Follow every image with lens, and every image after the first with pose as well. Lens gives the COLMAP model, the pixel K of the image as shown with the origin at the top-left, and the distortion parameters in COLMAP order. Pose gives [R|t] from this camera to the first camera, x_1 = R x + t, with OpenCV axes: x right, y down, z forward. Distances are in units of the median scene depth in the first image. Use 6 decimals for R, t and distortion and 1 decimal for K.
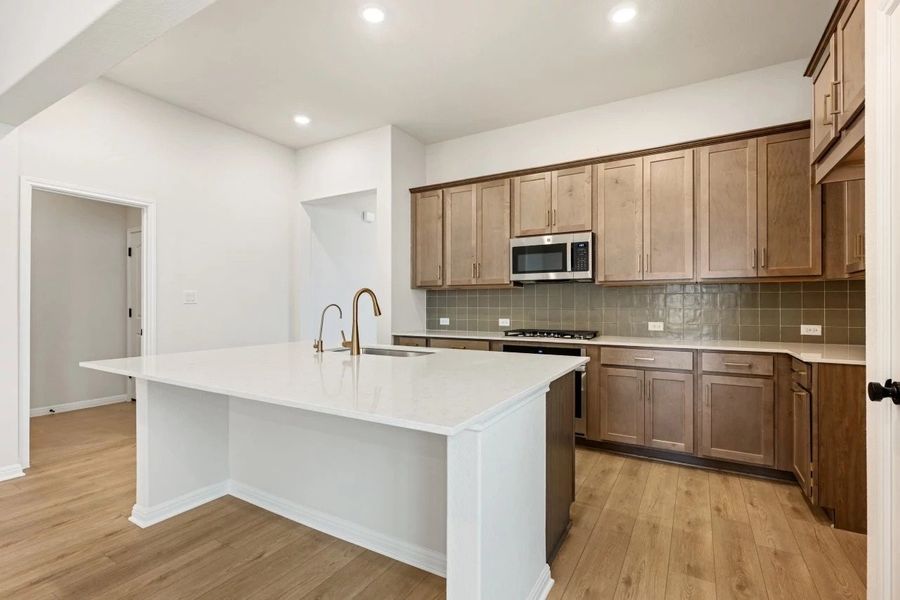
lens RADIAL K [[424.1, 0, 446.9], [0, 424.1, 298.9], [0, 0, 1]] dist [0.001588, 0.000060]
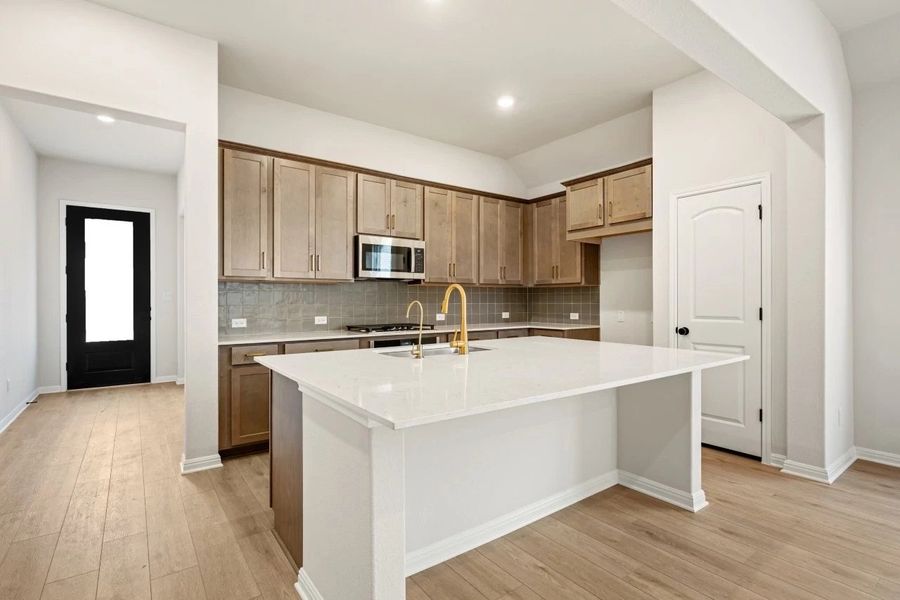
lens RADIAL K [[433.3, 0, 450.0], [0, 433.3, 300.0], [0, 0, 1]] dist [0.000529, 0.000151]
pose [[0.390472, -0.000318, 0.920615, -0.766970], [-0.009016, 0.999951, 0.004169, 0.004921], [-0.920571, -0.009928, 0.390450, 0.447401]]
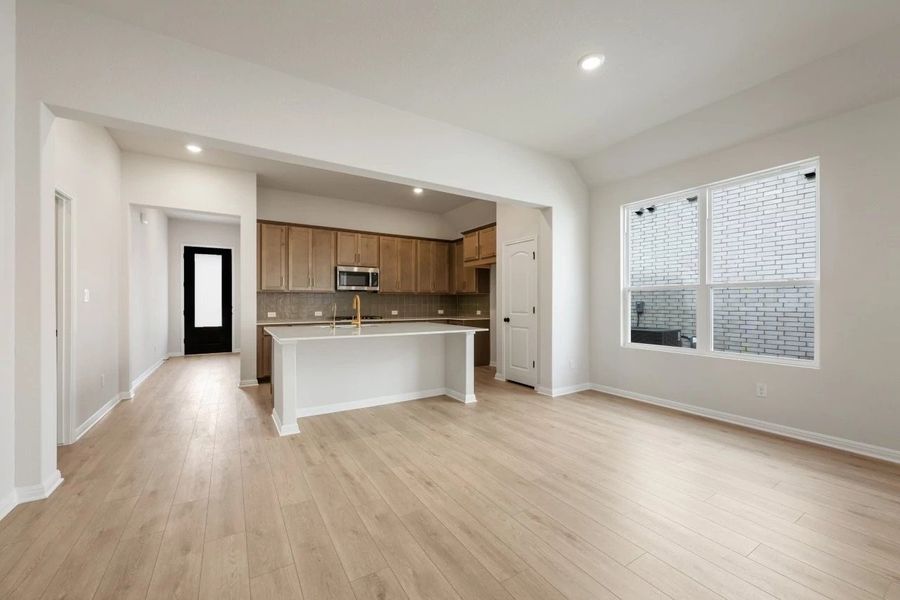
lens RADIAL K [[356.5, 0, 448.3], [0, 356.5, 301.7], [0, 0, 1]] dist [-0.000065, 0.000033]
pose [[0.464685, 0.002327, 0.885473, -1.052067], [-0.009750, 0.999949, 0.002489, -0.000447], [-0.885423, -0.009790, 0.464684, -0.121257]]
